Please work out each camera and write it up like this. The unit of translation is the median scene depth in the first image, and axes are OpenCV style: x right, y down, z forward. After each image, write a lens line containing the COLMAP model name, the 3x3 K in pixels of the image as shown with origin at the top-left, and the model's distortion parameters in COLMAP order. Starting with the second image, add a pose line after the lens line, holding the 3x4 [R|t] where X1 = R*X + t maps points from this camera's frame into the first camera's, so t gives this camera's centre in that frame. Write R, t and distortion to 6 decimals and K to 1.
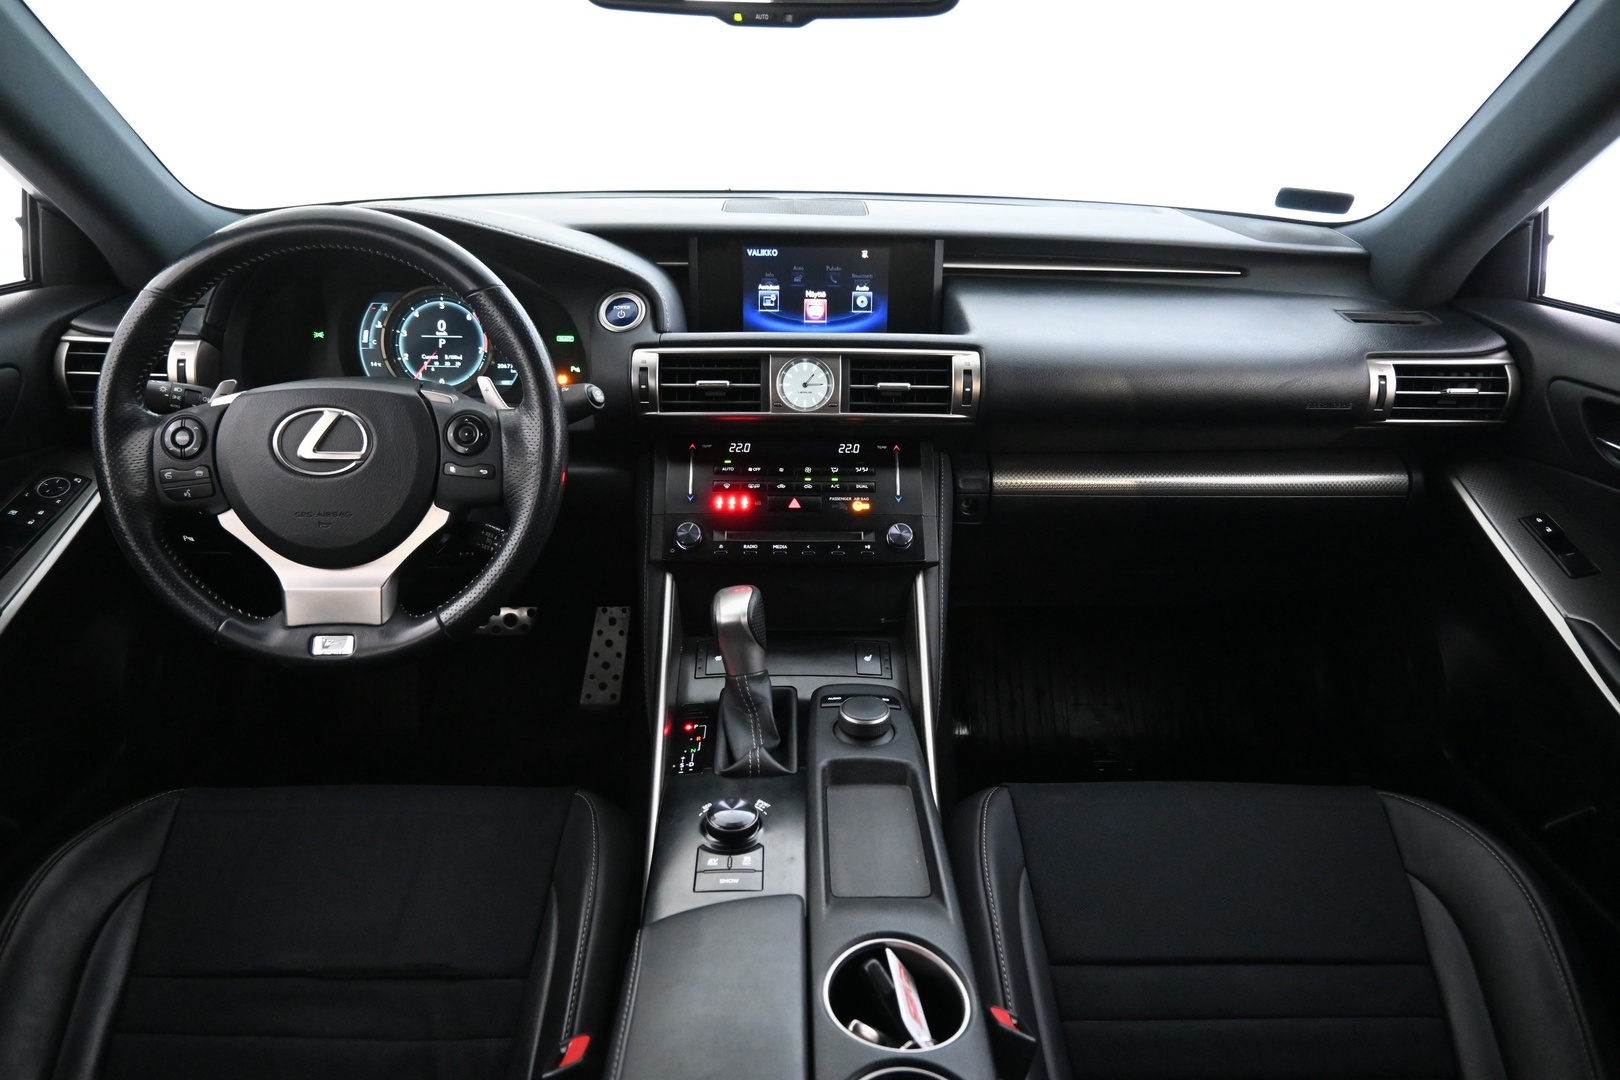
lens RADIAL K [[1099.5, 0, 810.0], [0, 1099.5, 540.0], [0, 0, 1]] dist [-0.001743, -0.002239]
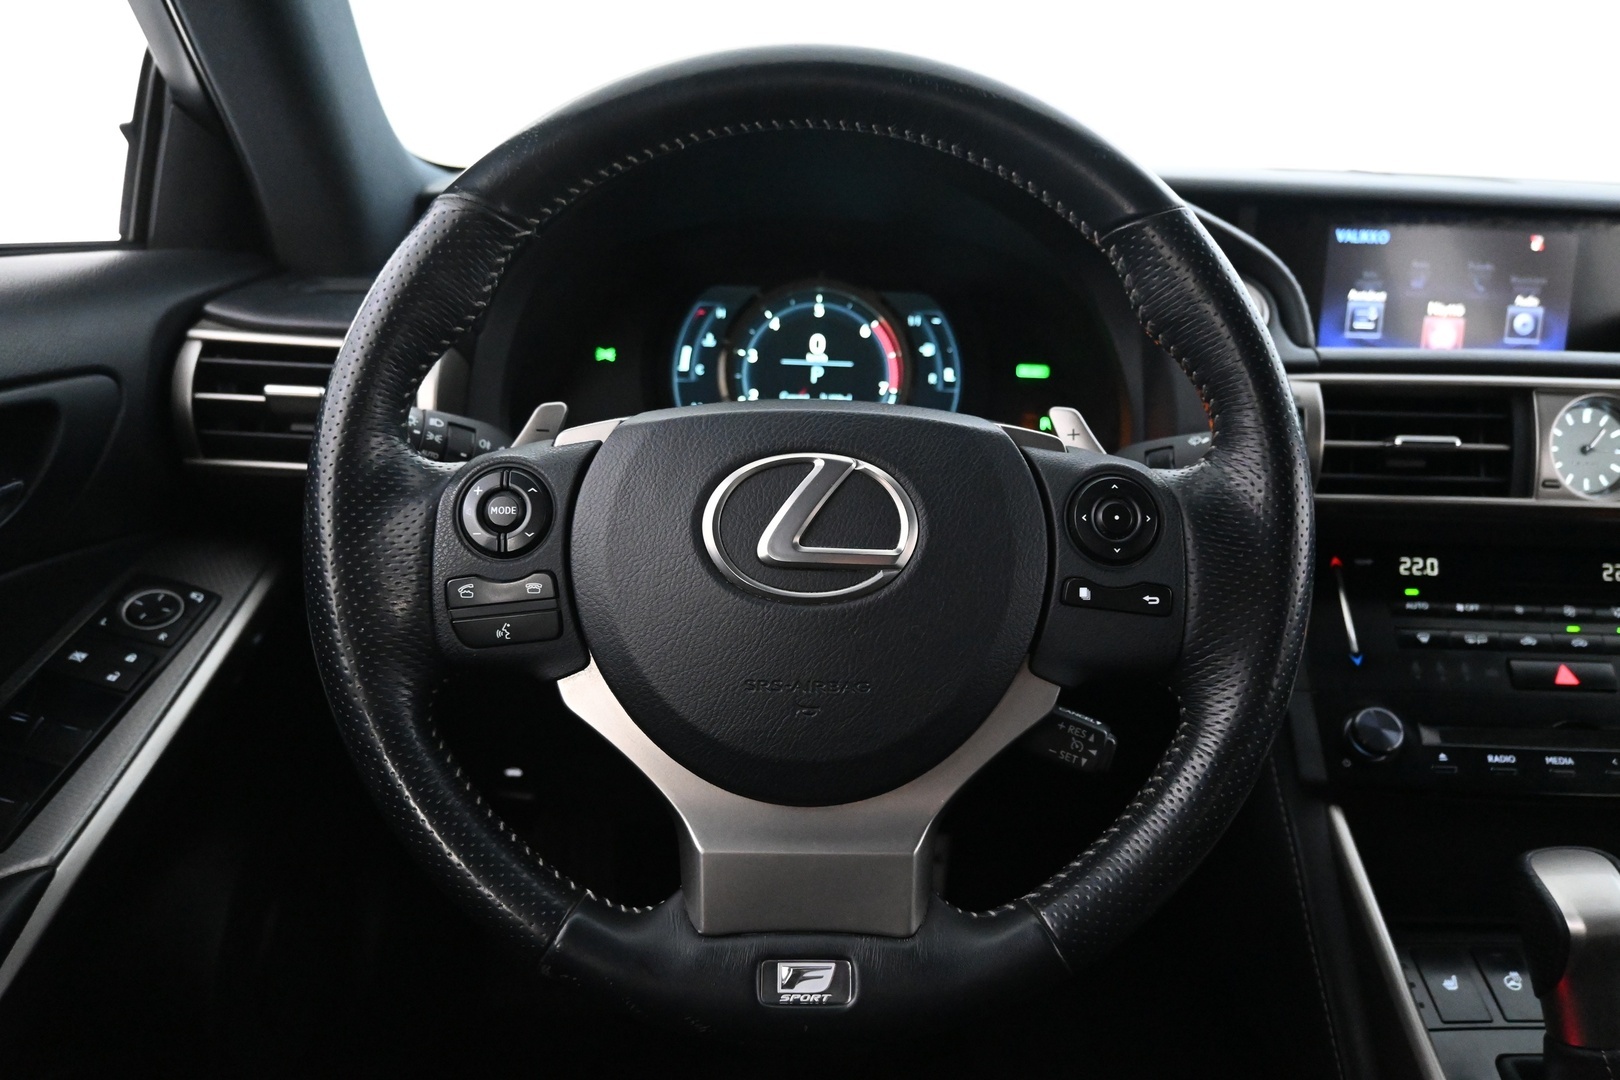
lens RADIAL K [[1233.8, 0, 810.0], [0, 1233.8, 540.0], [0, 0, 1]] dist [-0.002104, 0.001116]
pose [[0.999633, 0.023912, -0.012710, -0.364882], [-0.025228, 0.992918, -0.116089, -0.020162], [0.009844, 0.116367, 0.993158, 0.410950]]
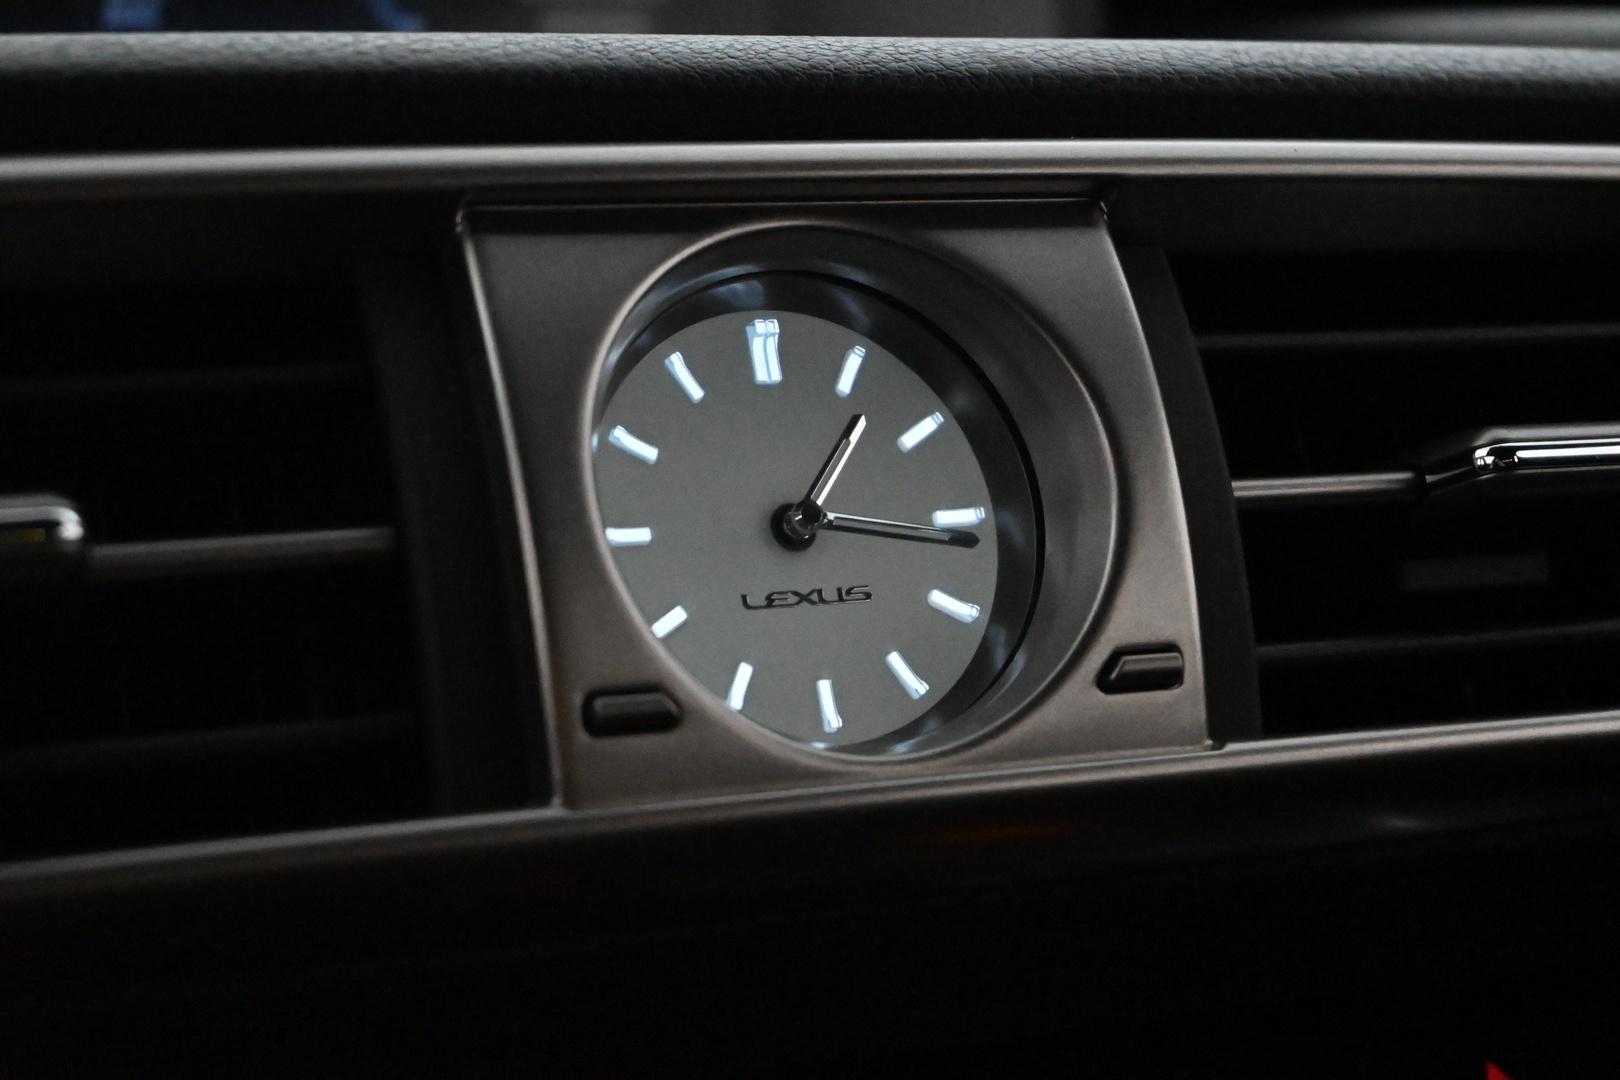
lens RADIAL K [[3561.9, 0, 810.0], [0, 3561.9, 540.0], [0, 0, 1]] dist [0.057872, 0.328060]
pose [[0.900002, -0.067470, 0.430633, -0.139179], [0.211228, 0.931705, -0.295481, -0.045206], [-0.381287, 0.356895, 0.852787, 0.722616]]
